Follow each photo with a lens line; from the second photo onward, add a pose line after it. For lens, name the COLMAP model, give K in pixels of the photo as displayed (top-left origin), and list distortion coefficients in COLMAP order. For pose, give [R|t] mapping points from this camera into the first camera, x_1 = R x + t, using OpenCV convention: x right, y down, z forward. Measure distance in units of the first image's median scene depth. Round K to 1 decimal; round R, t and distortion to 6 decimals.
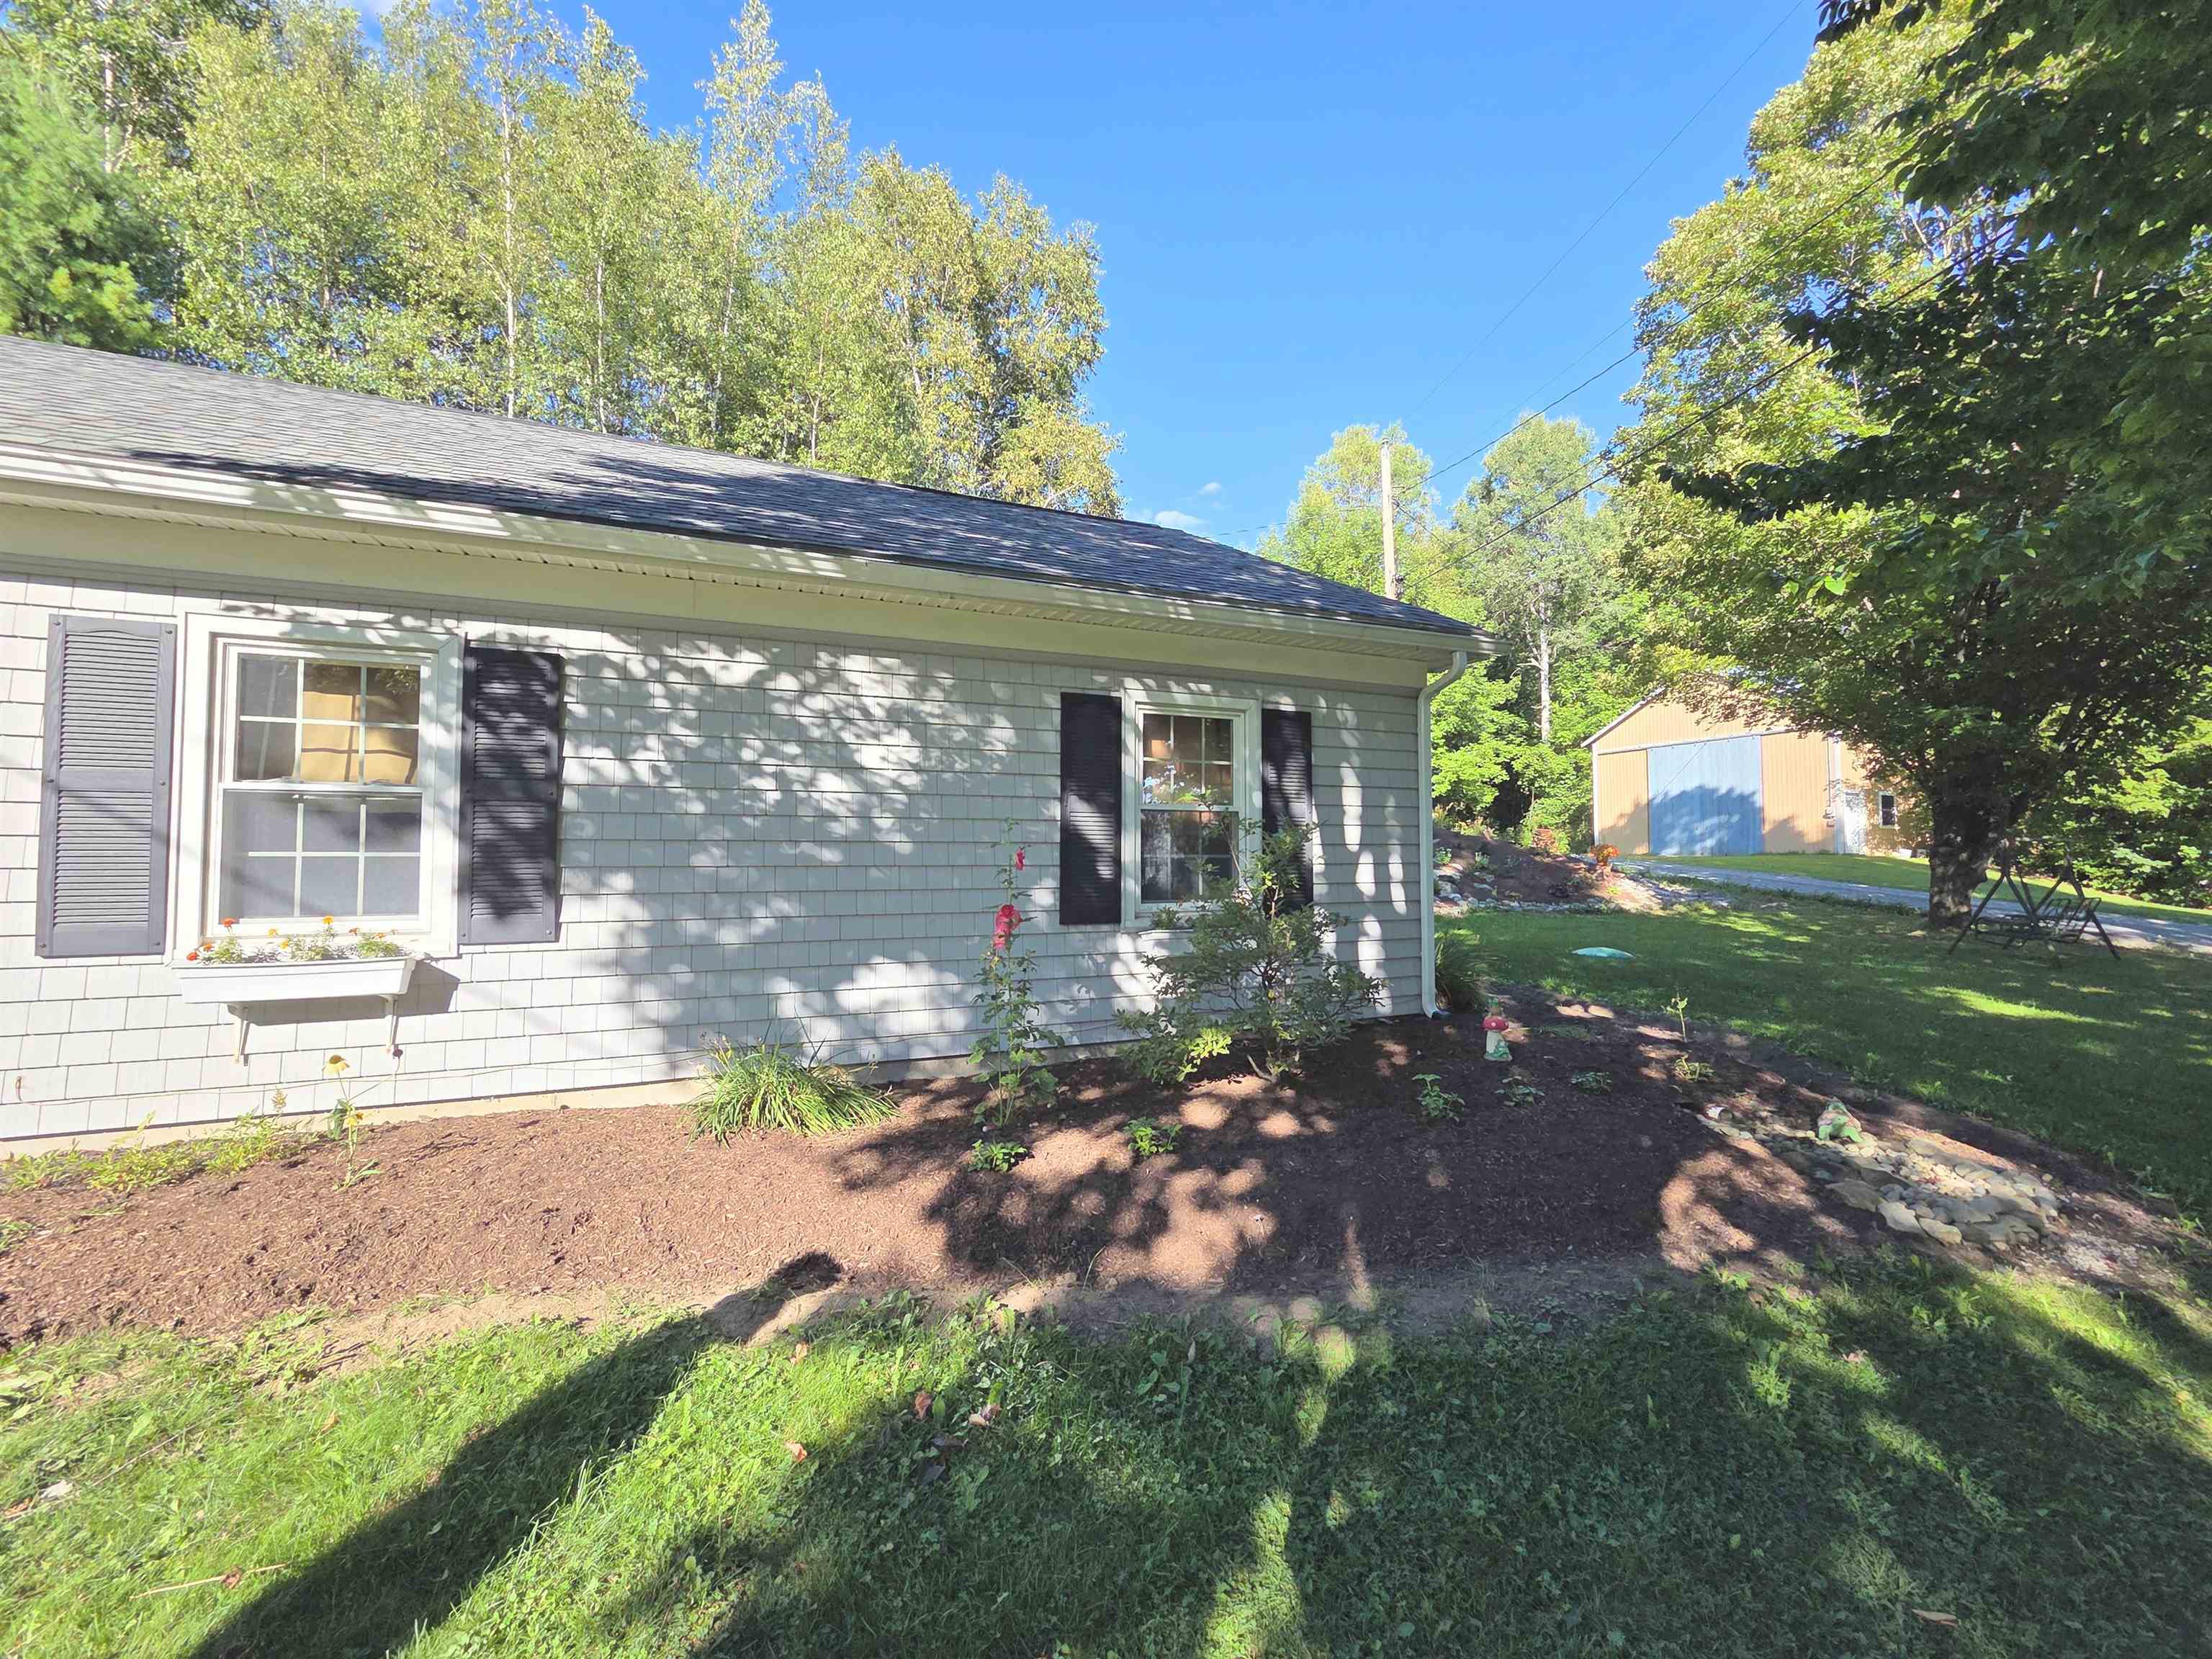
lens RADIAL K [[882.9, 0, 1108.9], [0, 882.9, 817.1], [0, 0, 1]] dist [-0.000403, 0.000464]
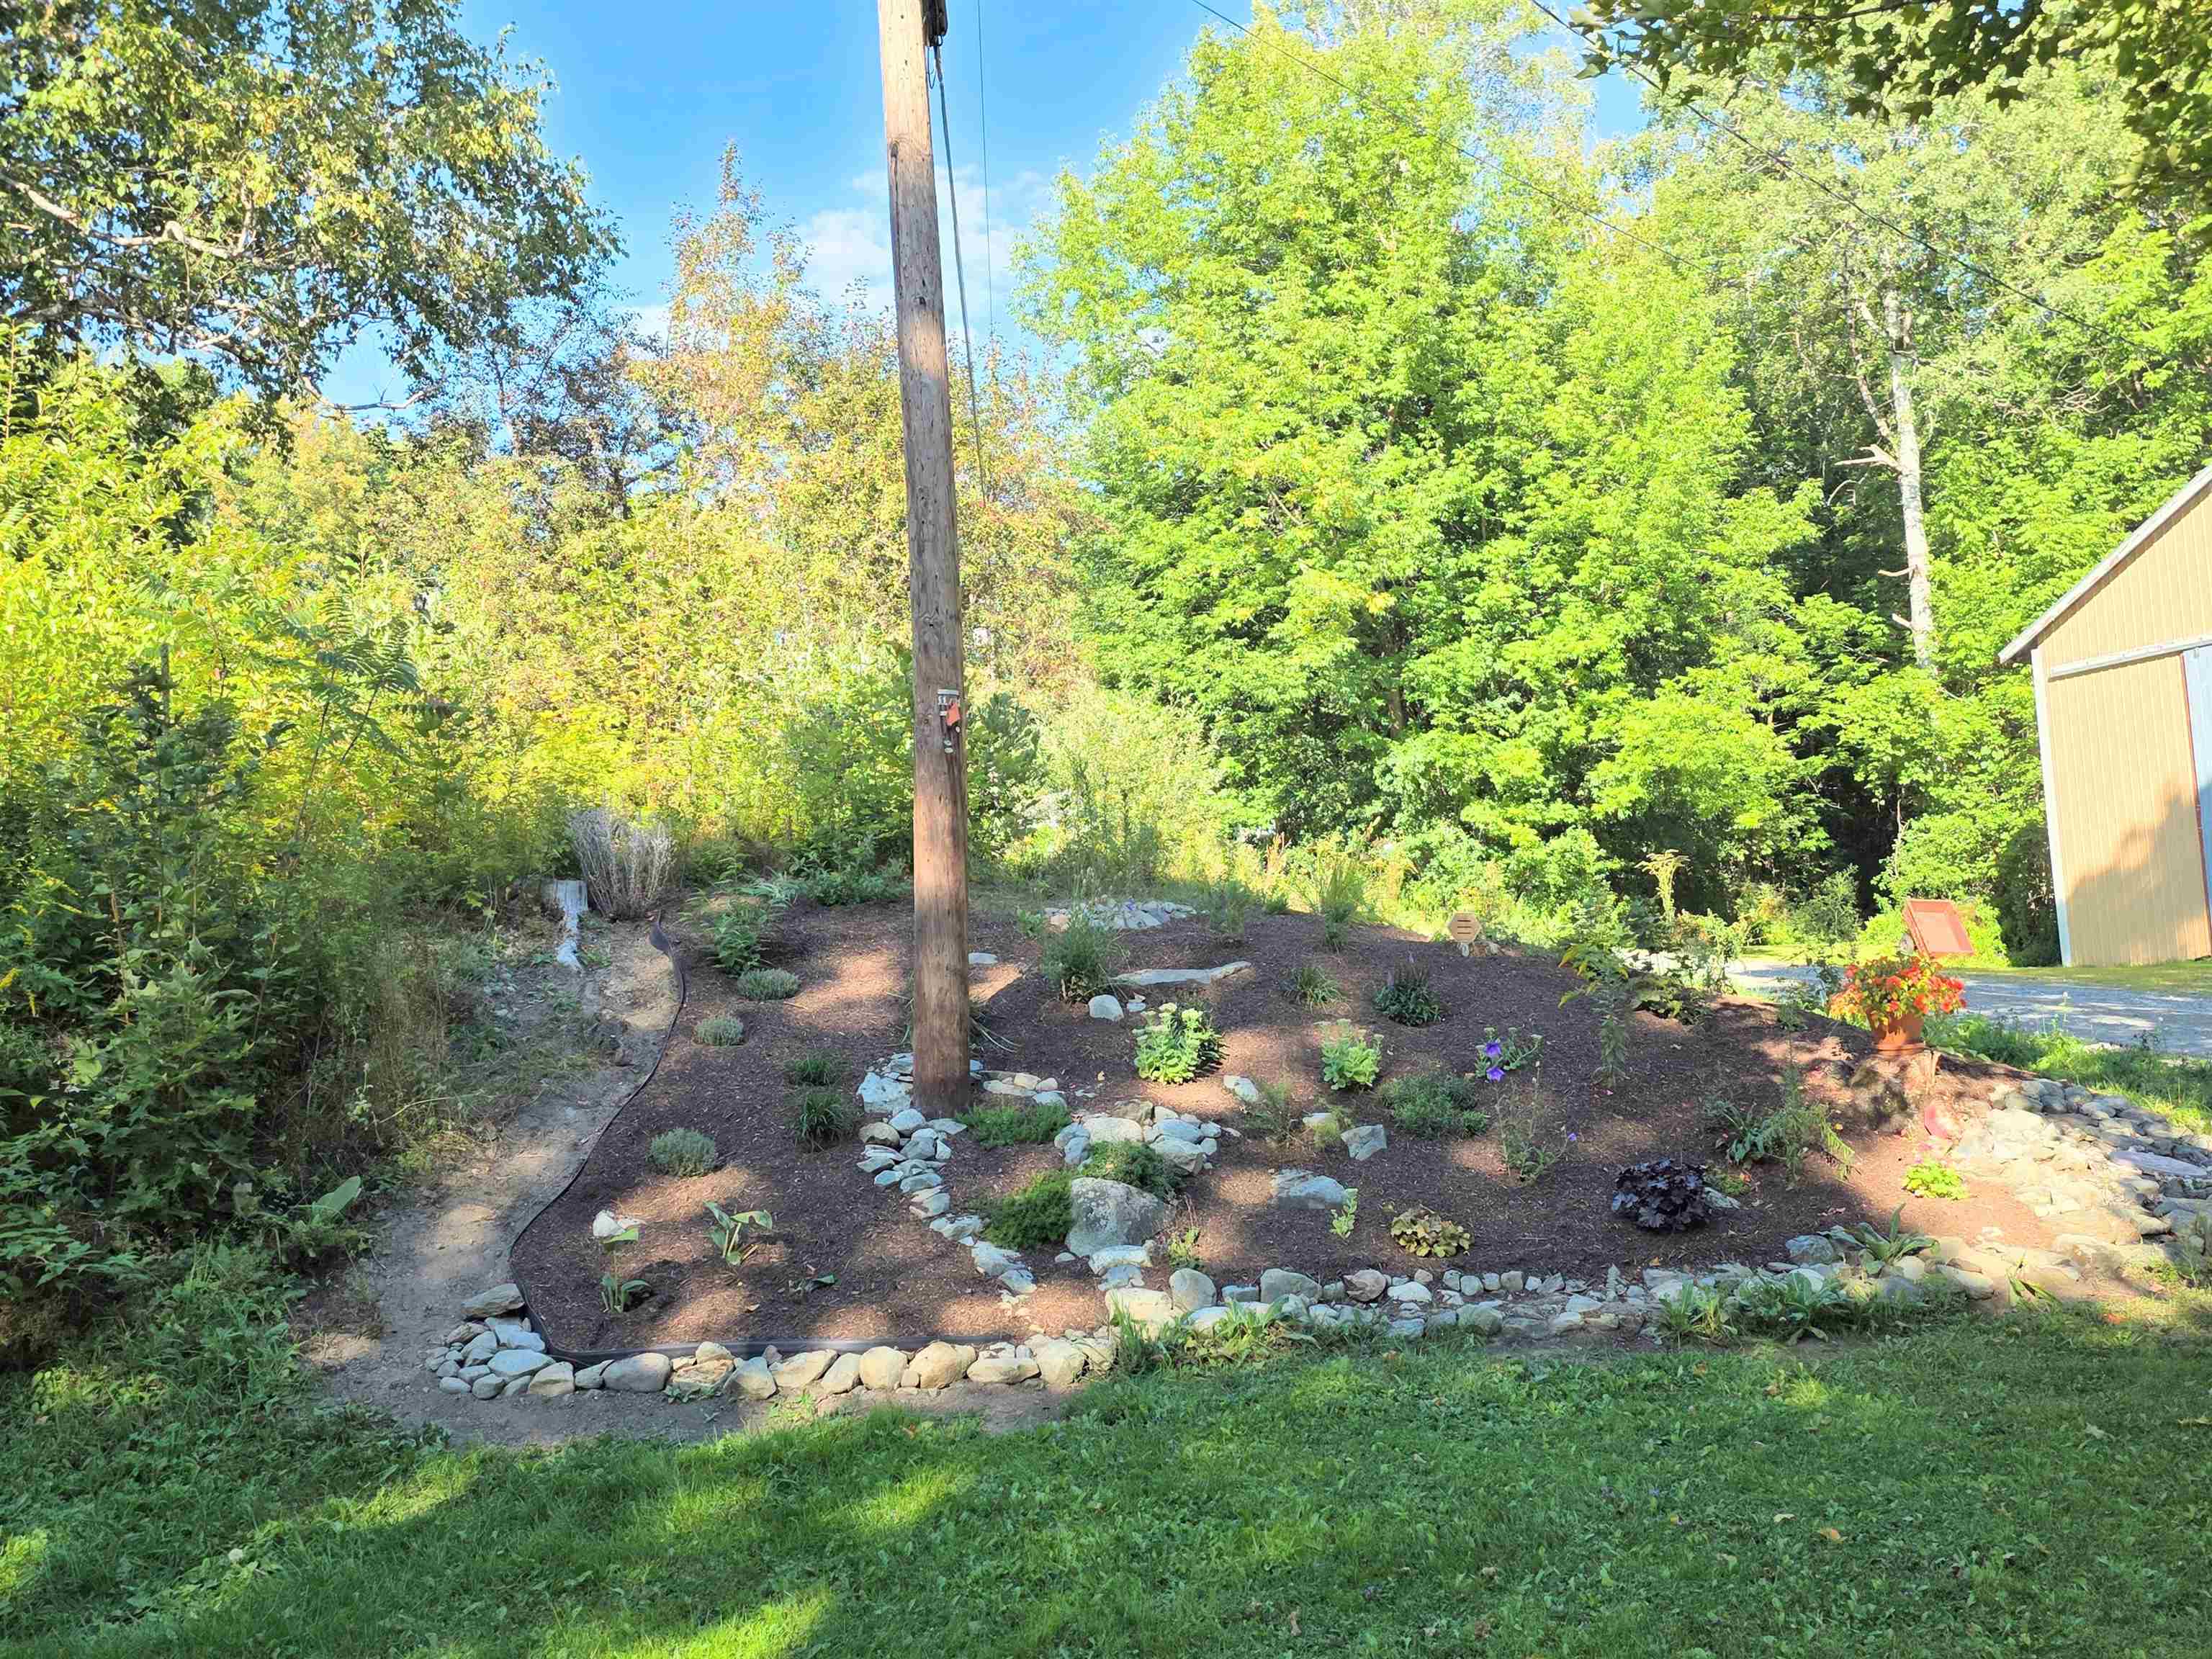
lens RADIAL K [[1924.6, 0, 1104.7], [0, 1924.6, 829.5], [0, 0, 1]] dist [0.008778, 0.001095]
pose [[0.998814, -0.046909, 0.013041, 0.228176], [0.047404, 0.998048, -0.040645, 0.002169], [-0.011109, 0.041215, 0.999089, 0.326188]]
